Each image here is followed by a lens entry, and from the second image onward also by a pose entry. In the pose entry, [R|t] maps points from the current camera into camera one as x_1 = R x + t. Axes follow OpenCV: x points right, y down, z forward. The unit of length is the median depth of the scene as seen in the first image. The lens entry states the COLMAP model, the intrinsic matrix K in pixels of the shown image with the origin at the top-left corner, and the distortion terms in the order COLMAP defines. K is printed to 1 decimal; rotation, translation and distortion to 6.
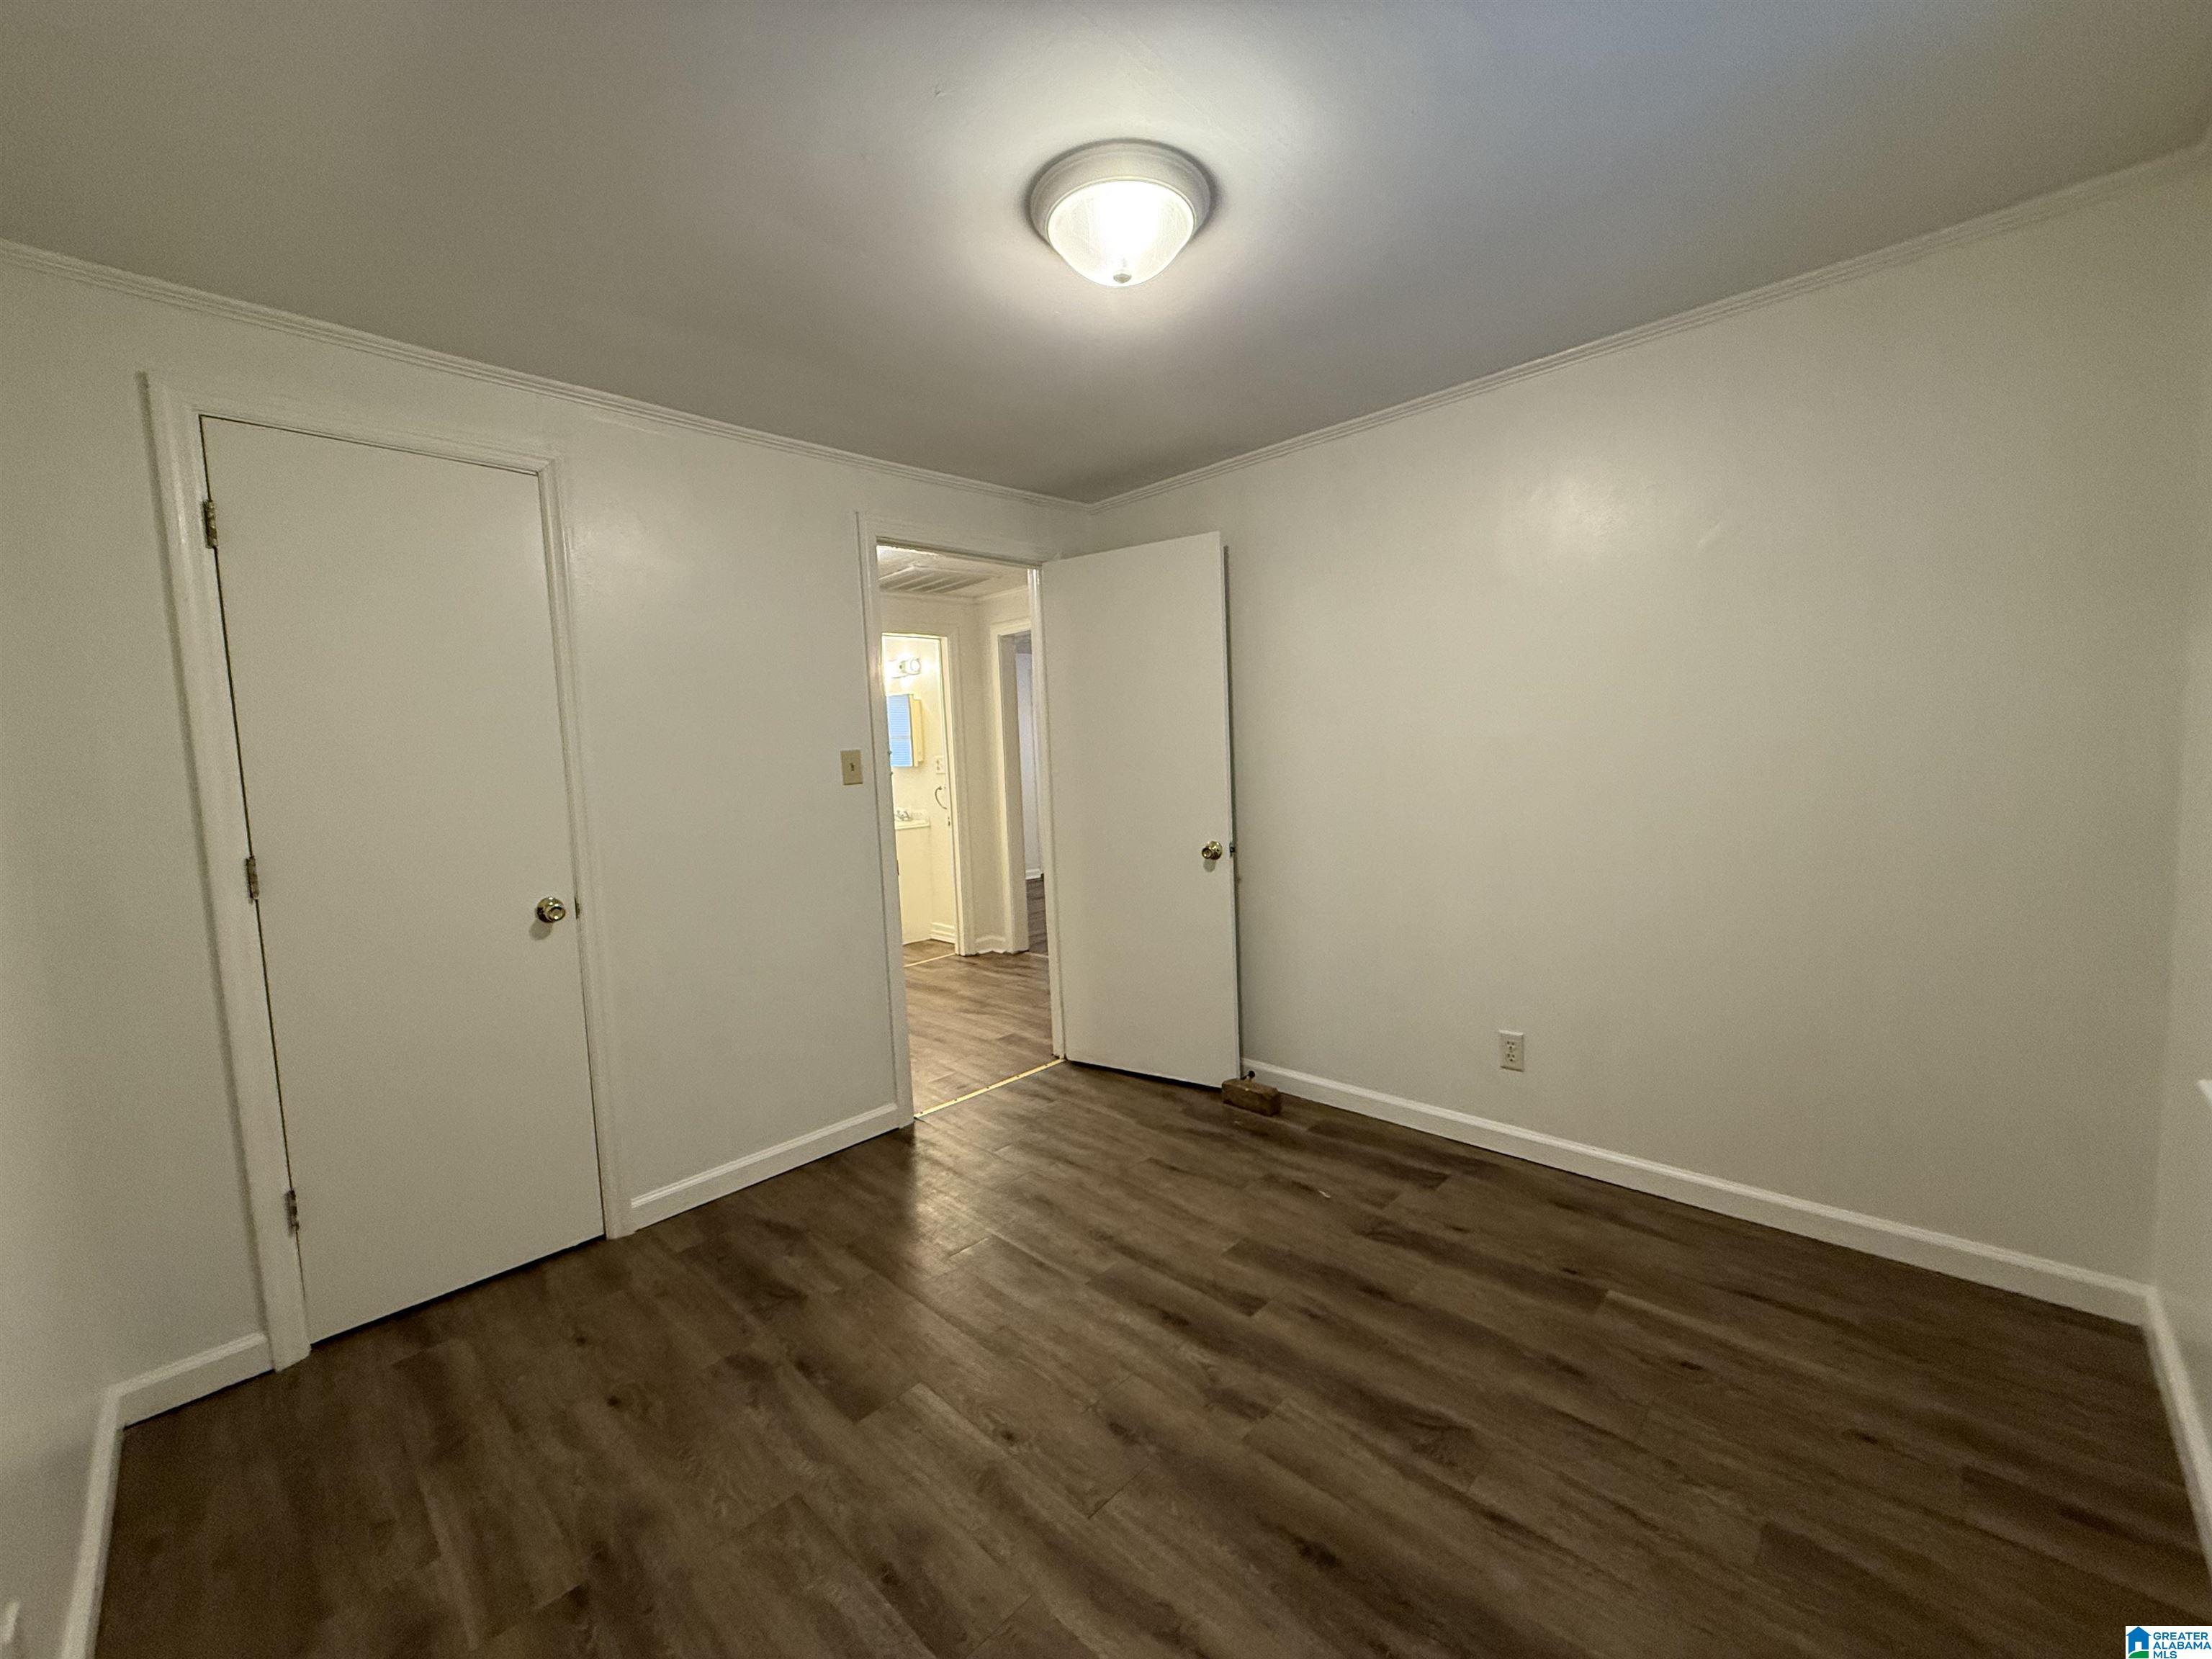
lens RADIAL K [[882.6, 0, 1089.3], [0, 882.6, 825.6], [0, 0, 1]] dist [-0.001450, -0.000010]
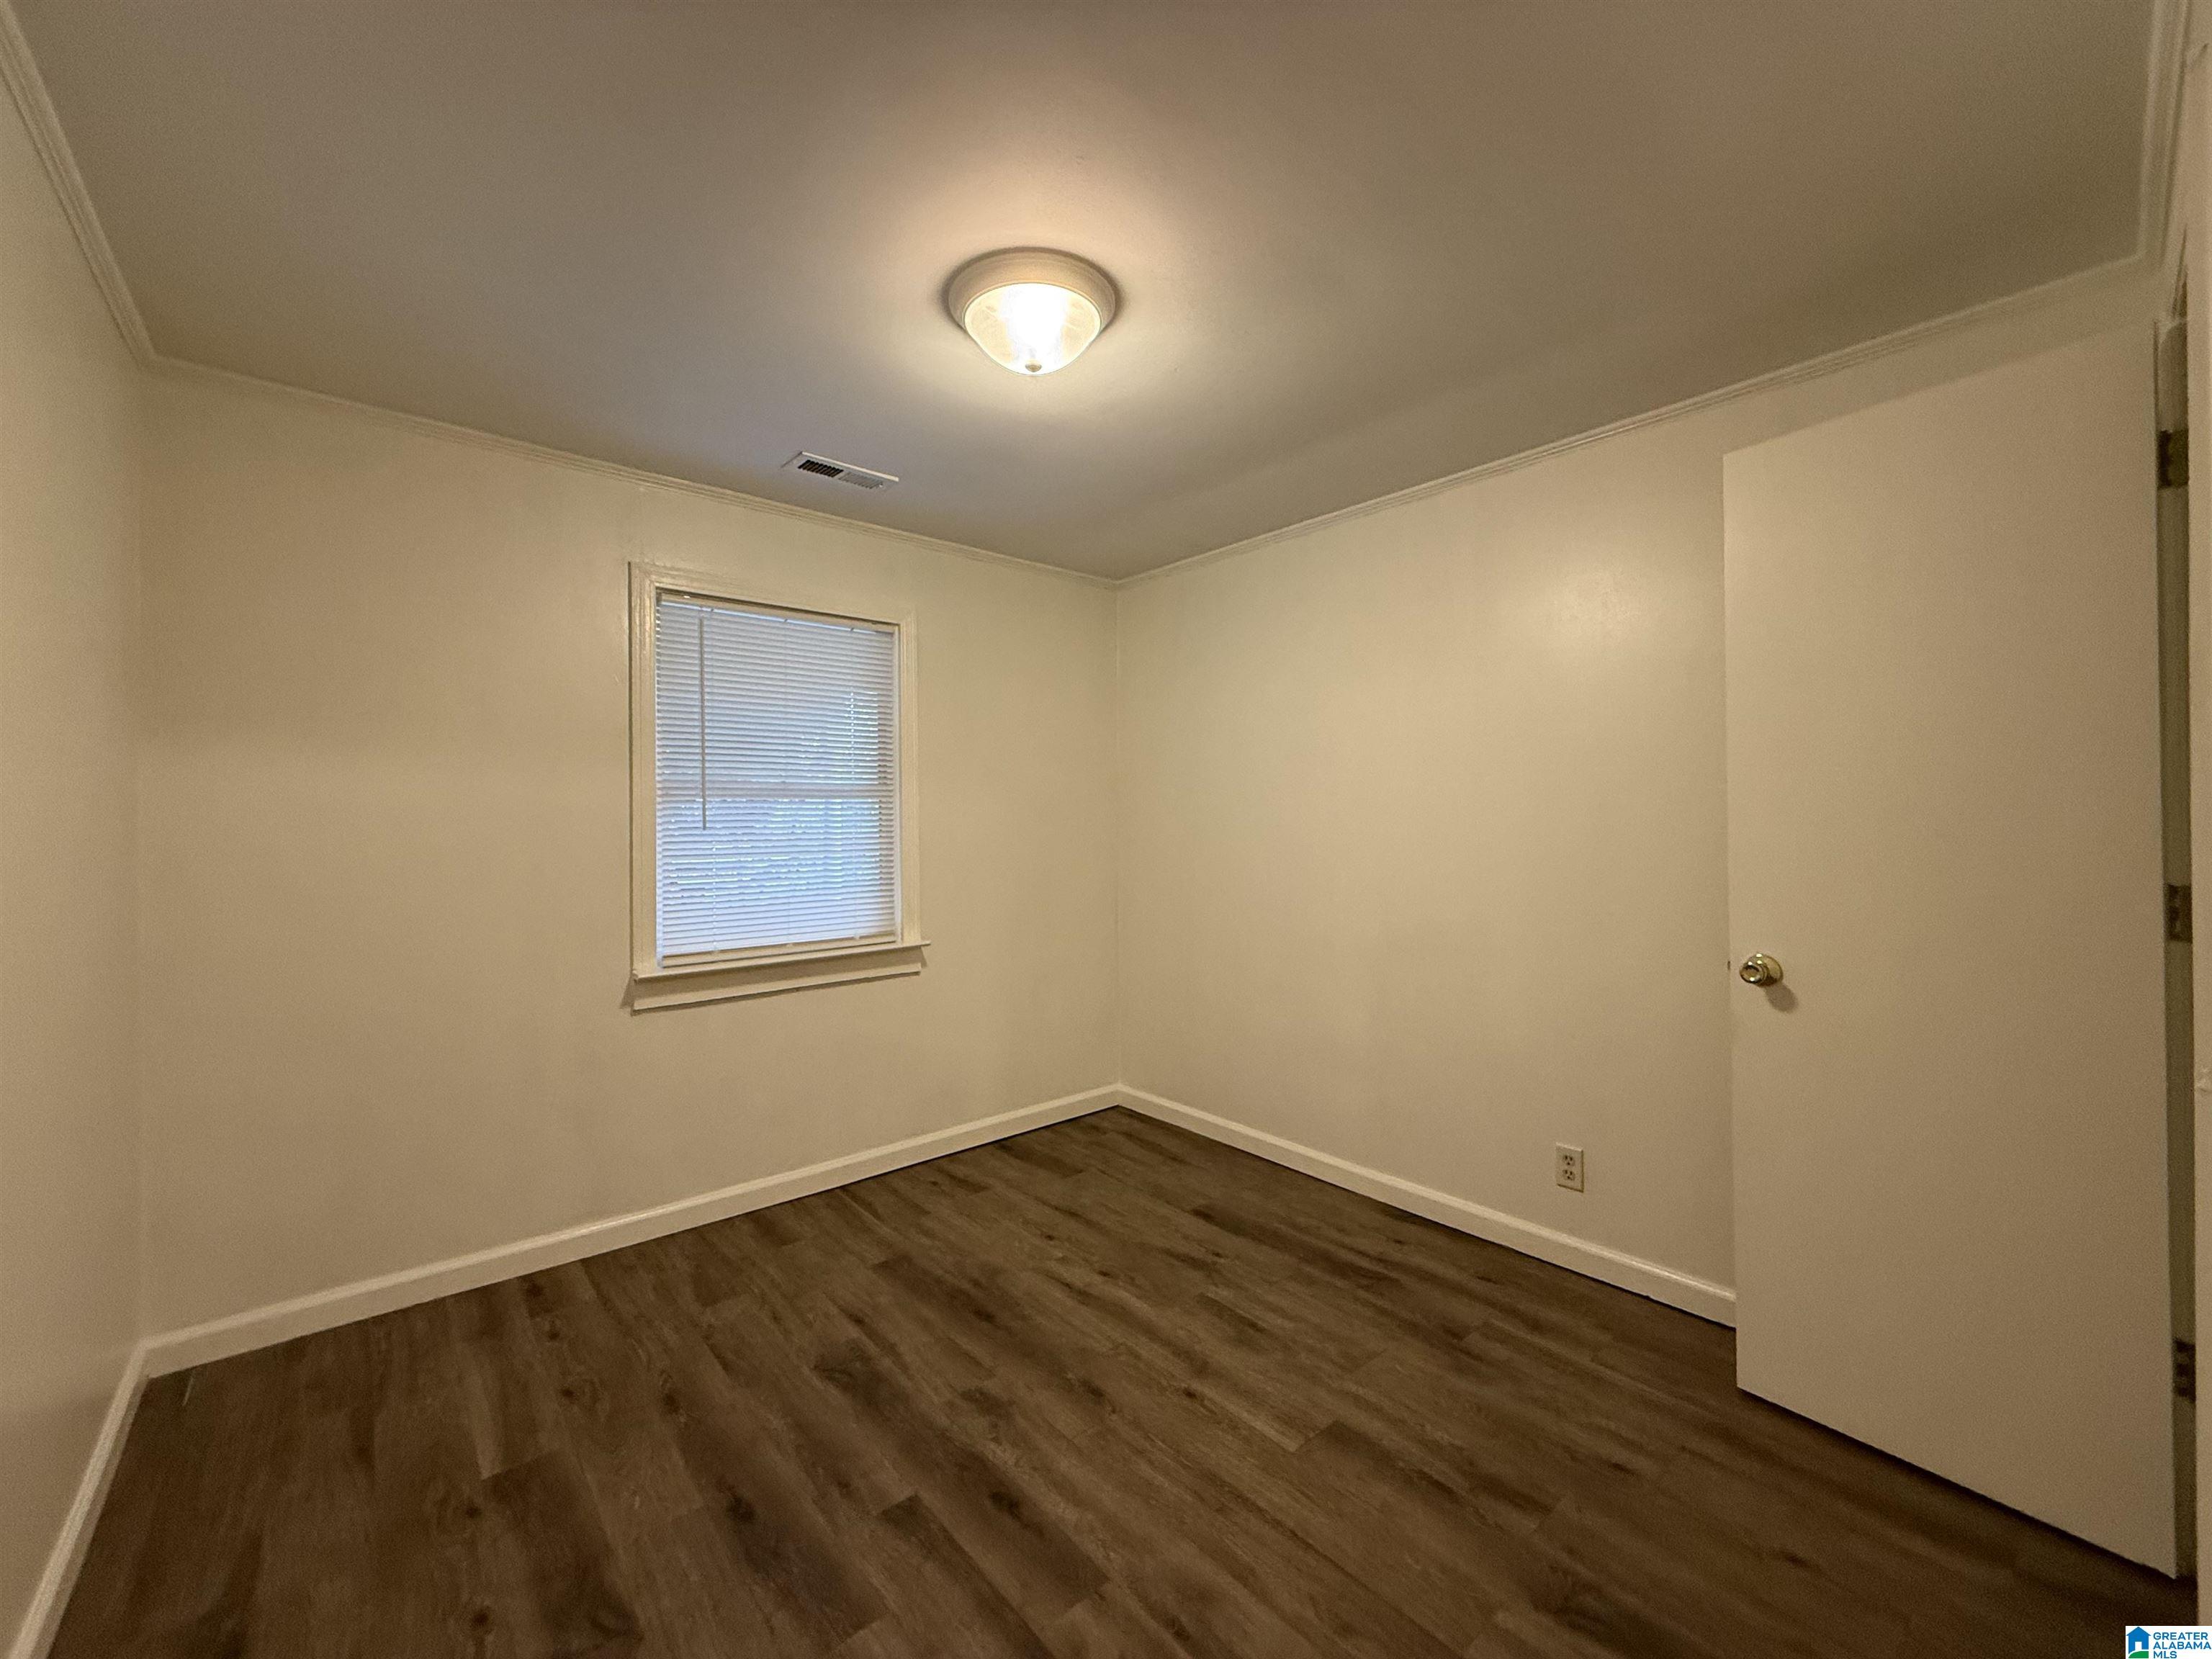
lens RADIAL K [[882.6, 0, 1089.3], [0, 882.6, 825.6], [0, 0, 1]] dist [-0.001450, -0.000010]
pose [[-0.994807, 0.047816, 0.089849, -0.094495], [0.054412, 0.995886, 0.072455, -0.132901], [-0.086015, 0.076968, -0.993316, 1.997276]]
